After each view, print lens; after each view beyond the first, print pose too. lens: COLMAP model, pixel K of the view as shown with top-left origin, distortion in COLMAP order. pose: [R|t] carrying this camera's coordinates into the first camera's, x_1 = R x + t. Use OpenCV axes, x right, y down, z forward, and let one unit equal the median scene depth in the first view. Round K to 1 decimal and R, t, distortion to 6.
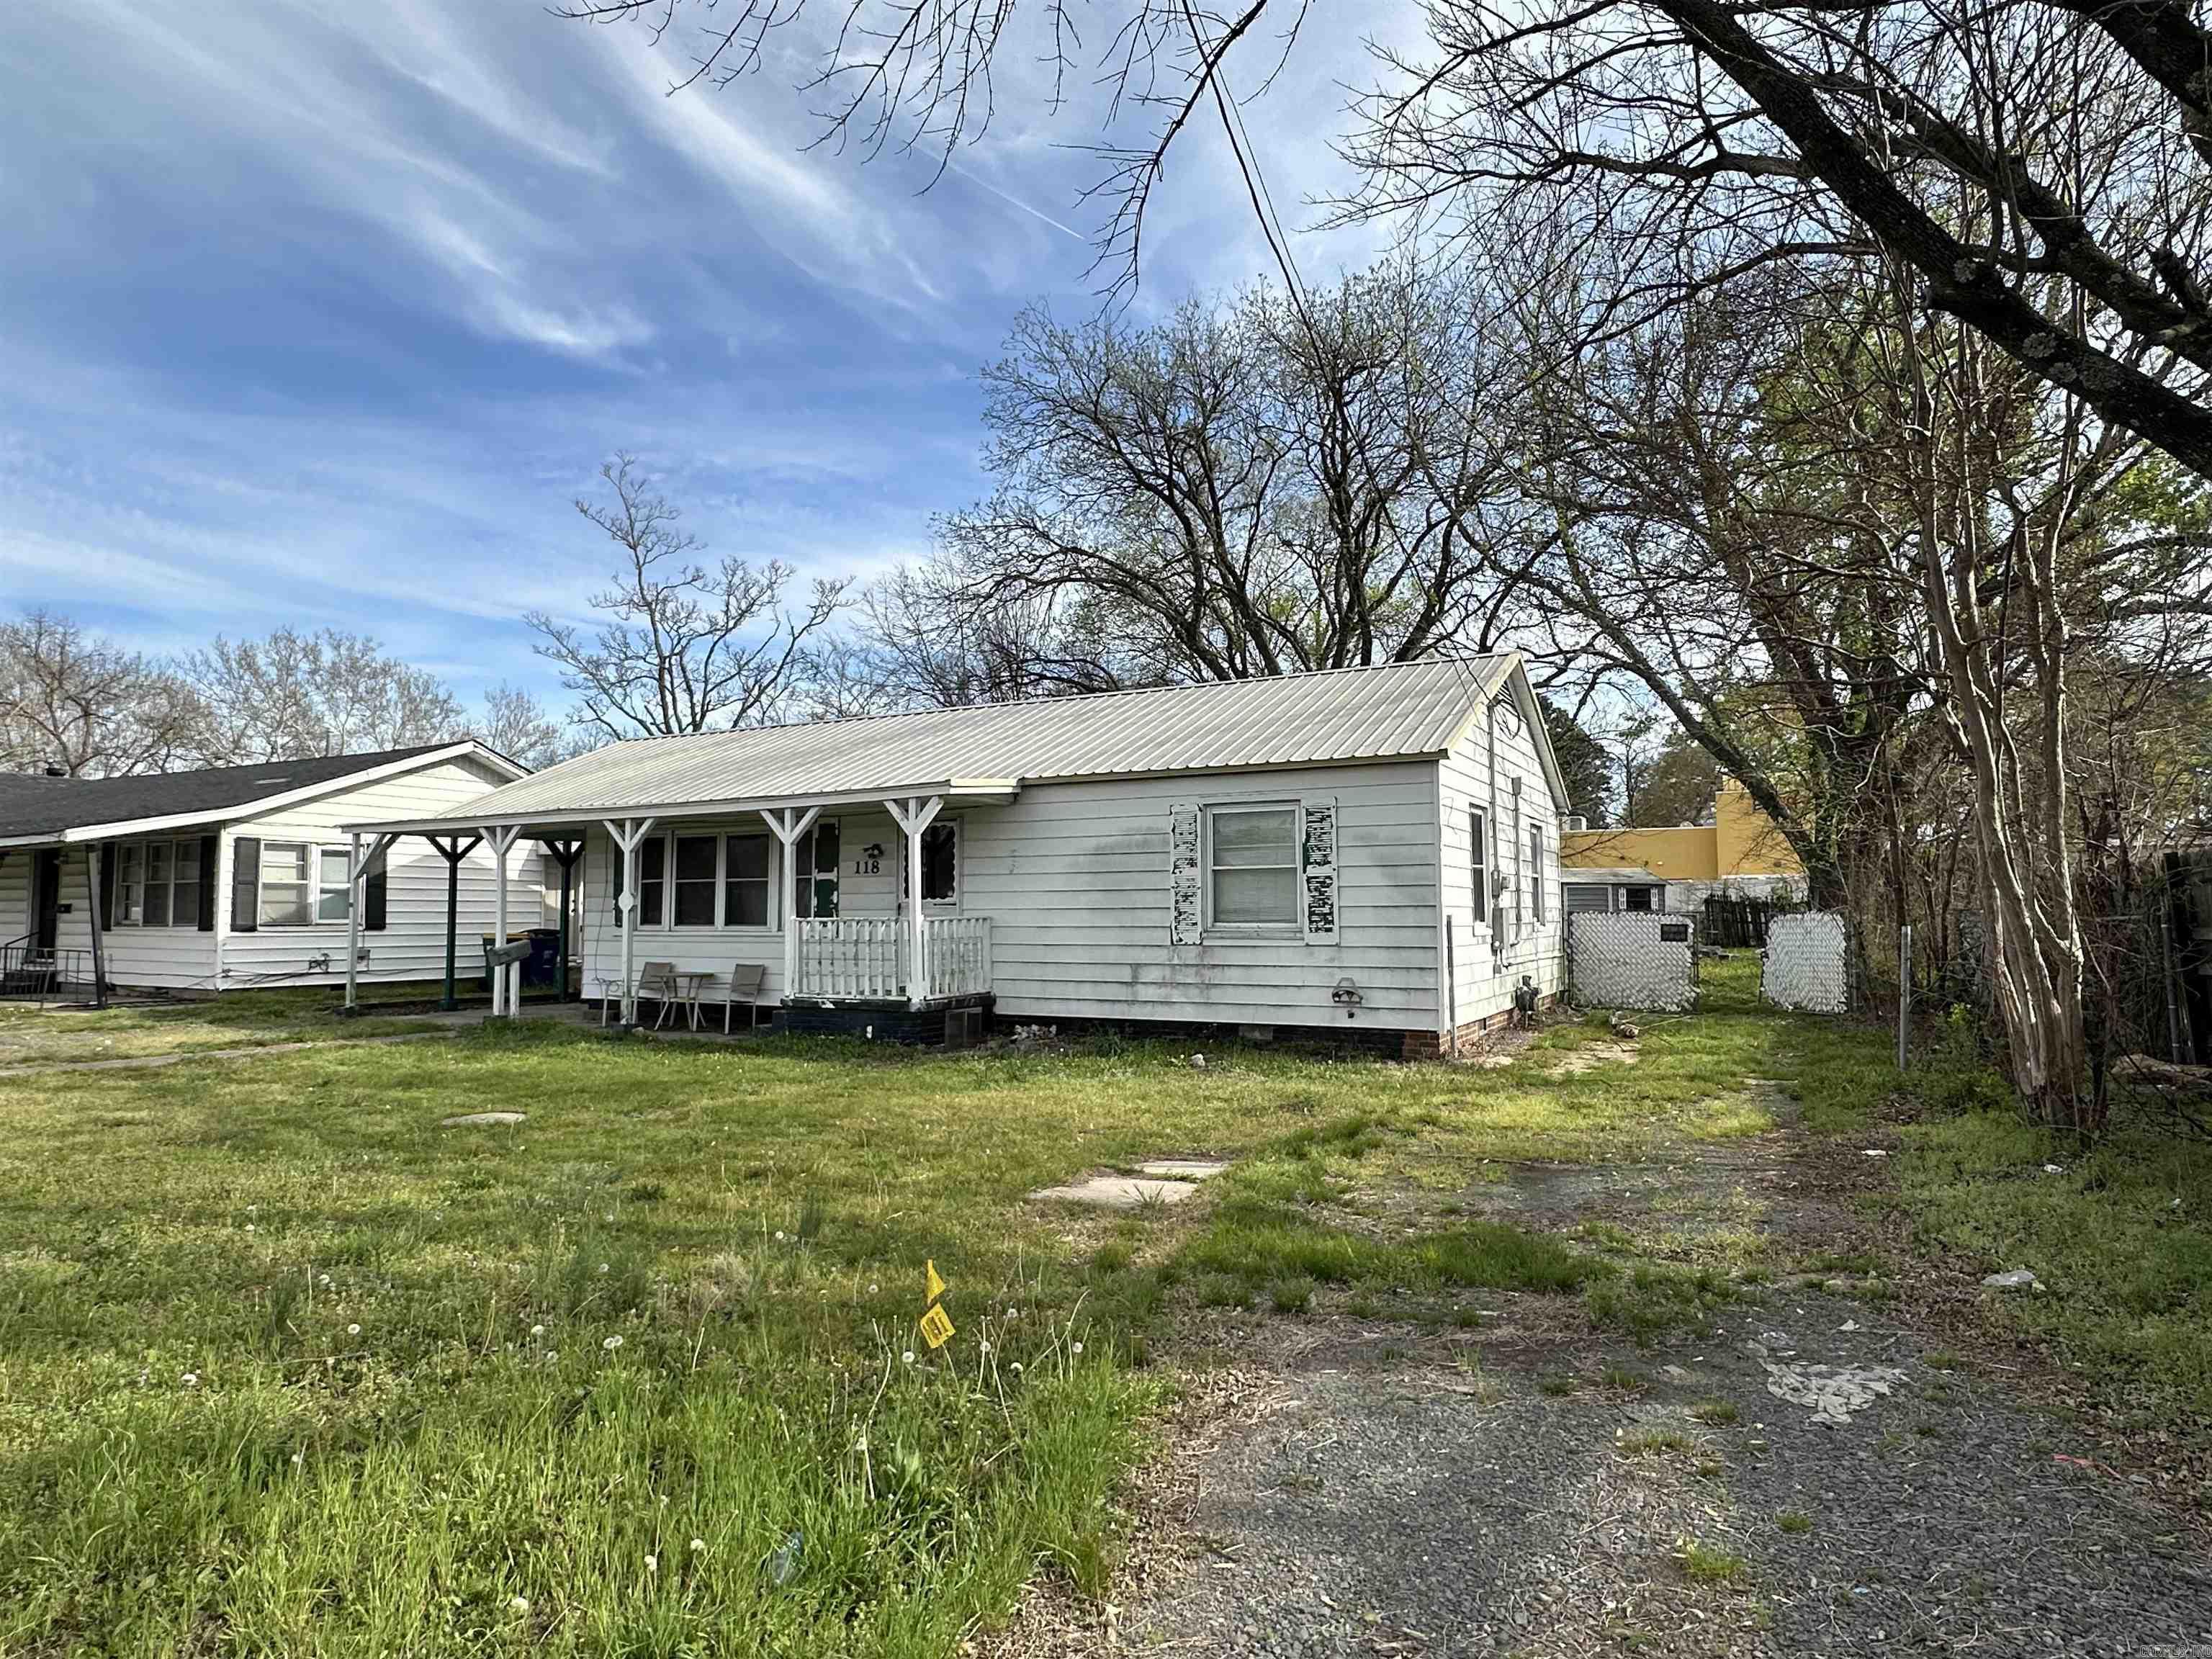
lens RADIAL K [[1291.0, 0, 1107.8], [0, 1291.0, 828.5], [0, 0, 1]] dist [-0.000578, -0.000795]
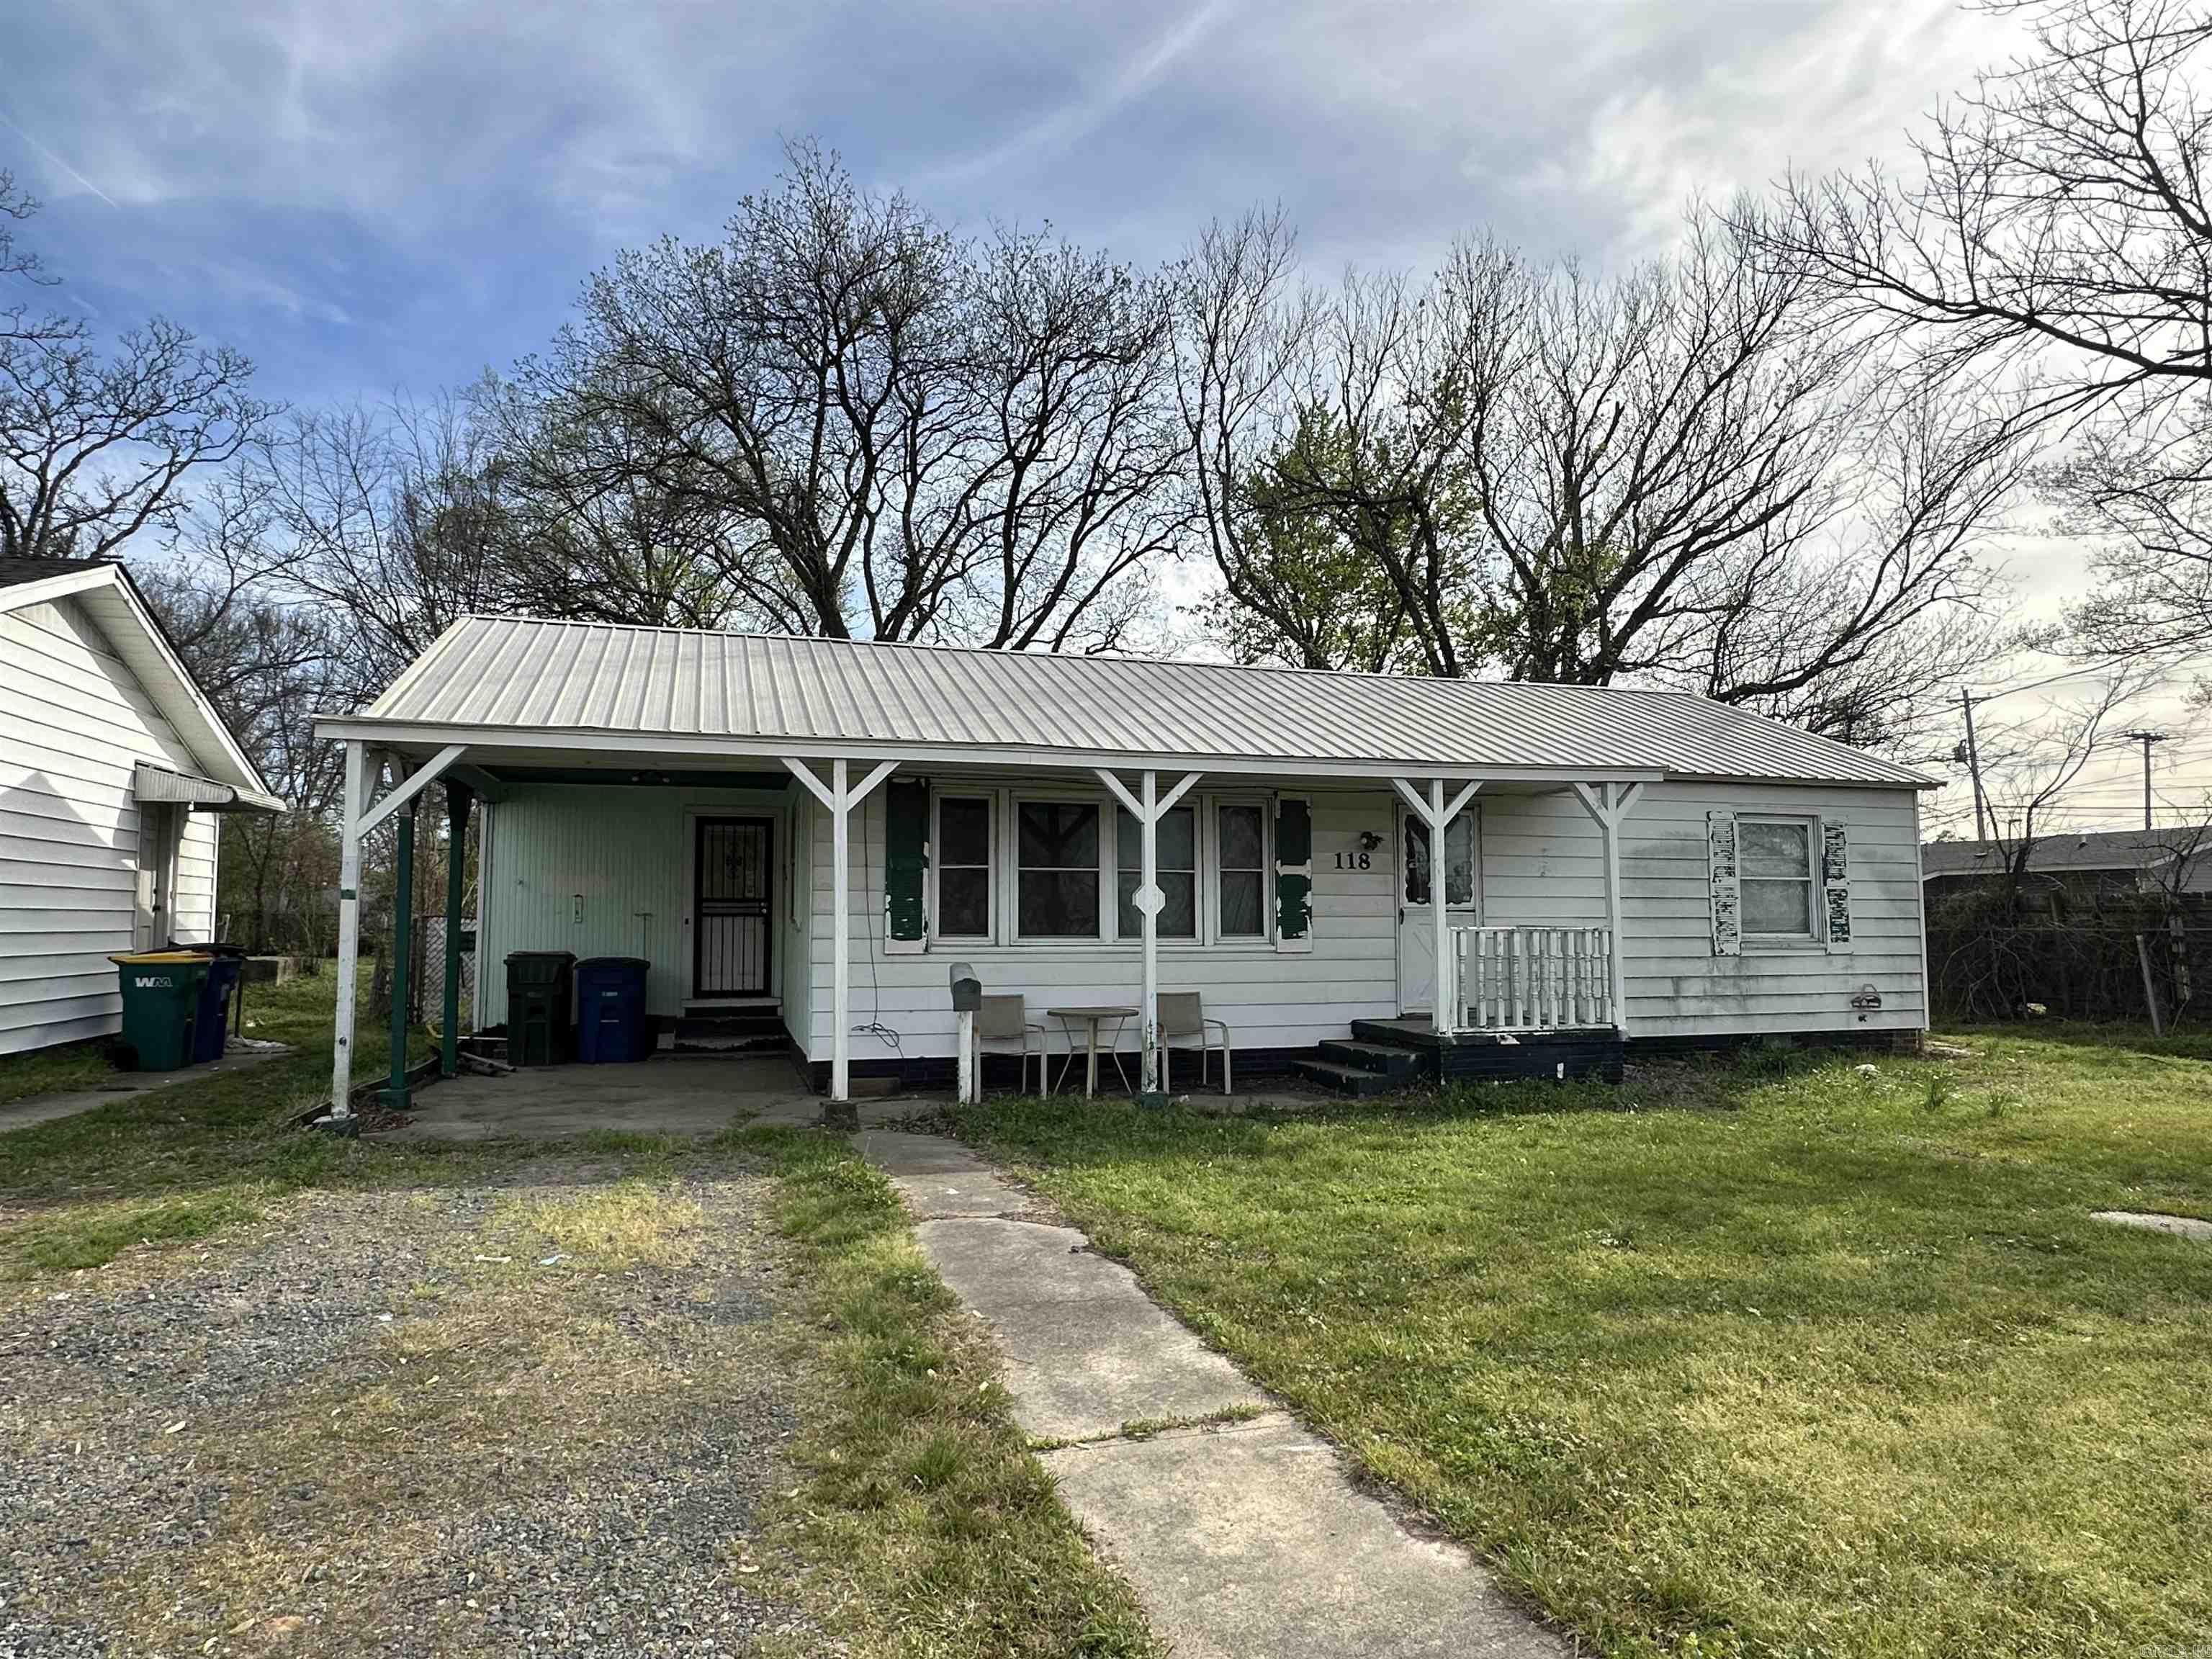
lens RADIAL K [[1291.0, 0, 1108.9], [0, 1291.0, 839.1], [0, 0, 1]] dist [-0.000578, -0.000795]
pose [[0.702970, 0.049746, 0.709478, -0.948542], [-0.053406, 0.998427, -0.017090, 0.042914], [-0.709212, -0.025876, 0.704521, 0.635092]]
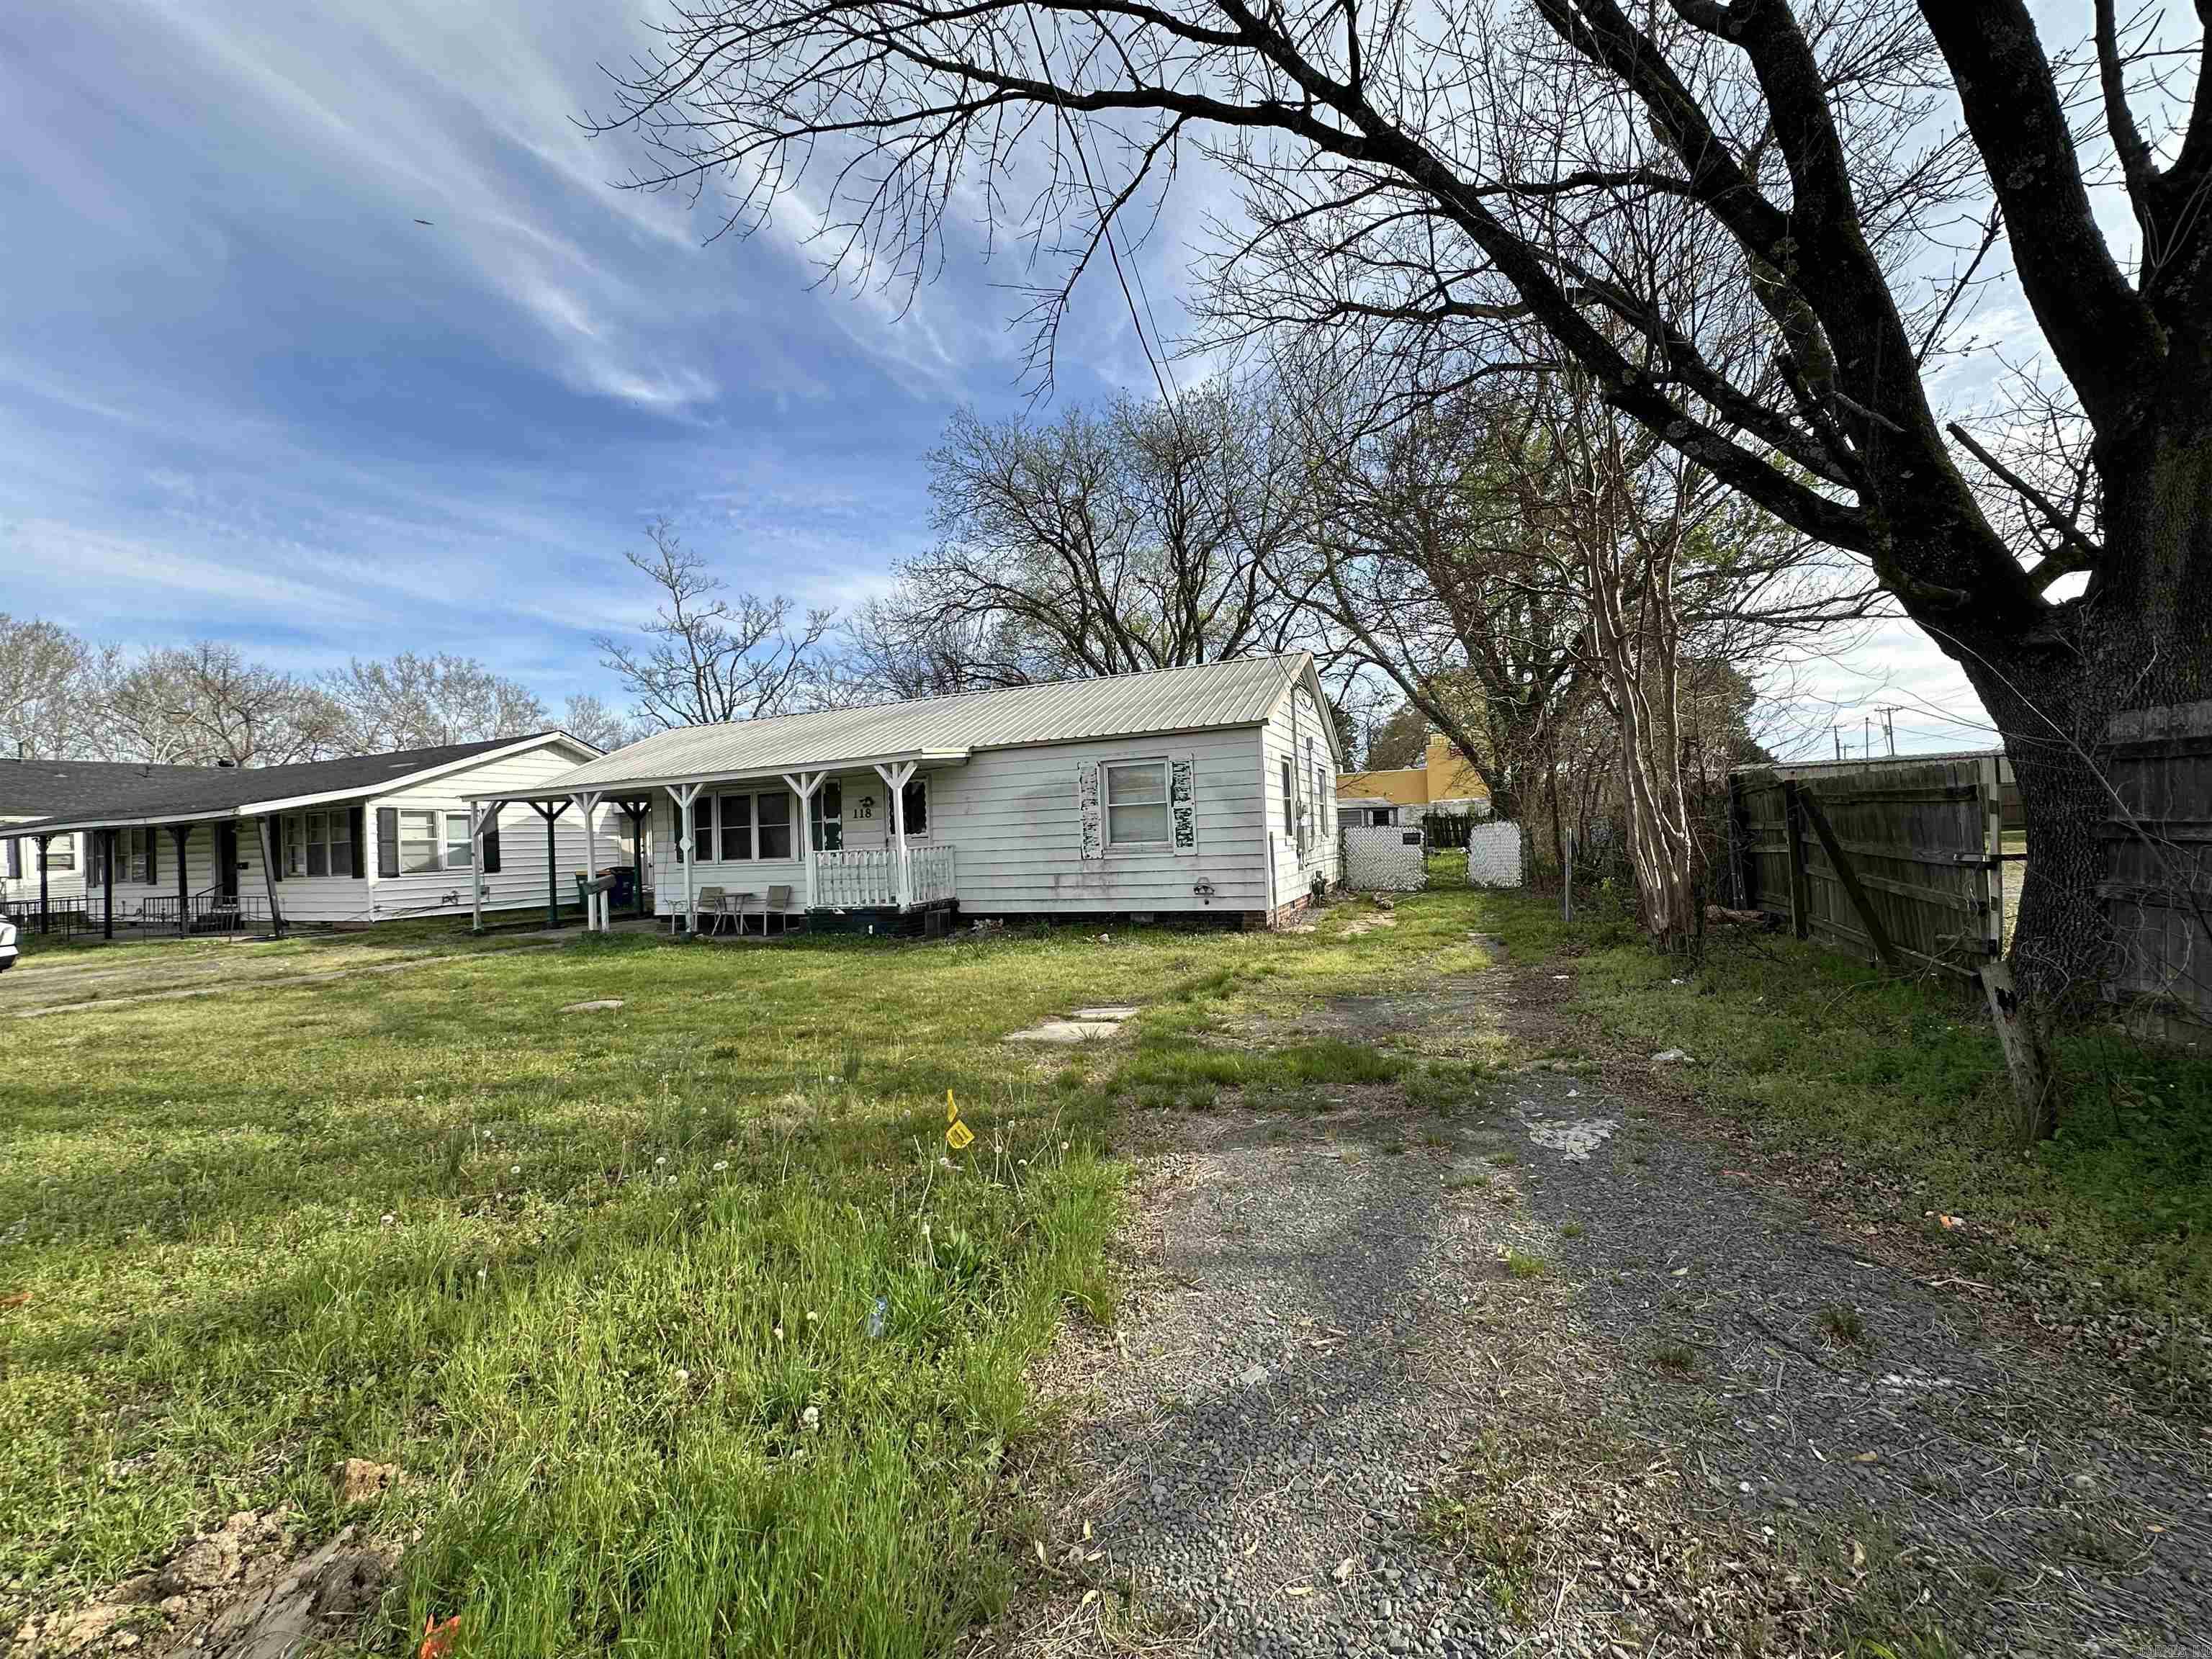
lens RADIAL K [[884.4, 0, 1108.8], [0, 884.4, 828.0], [0, 0, 1]] dist [-0.002342, -0.000044]
pose [[0.994533, -0.035843, 0.098080, -0.016364], [0.030630, 0.998063, 0.054149, 0.002230], [-0.099831, -0.050849, 0.993704, 0.017036]]
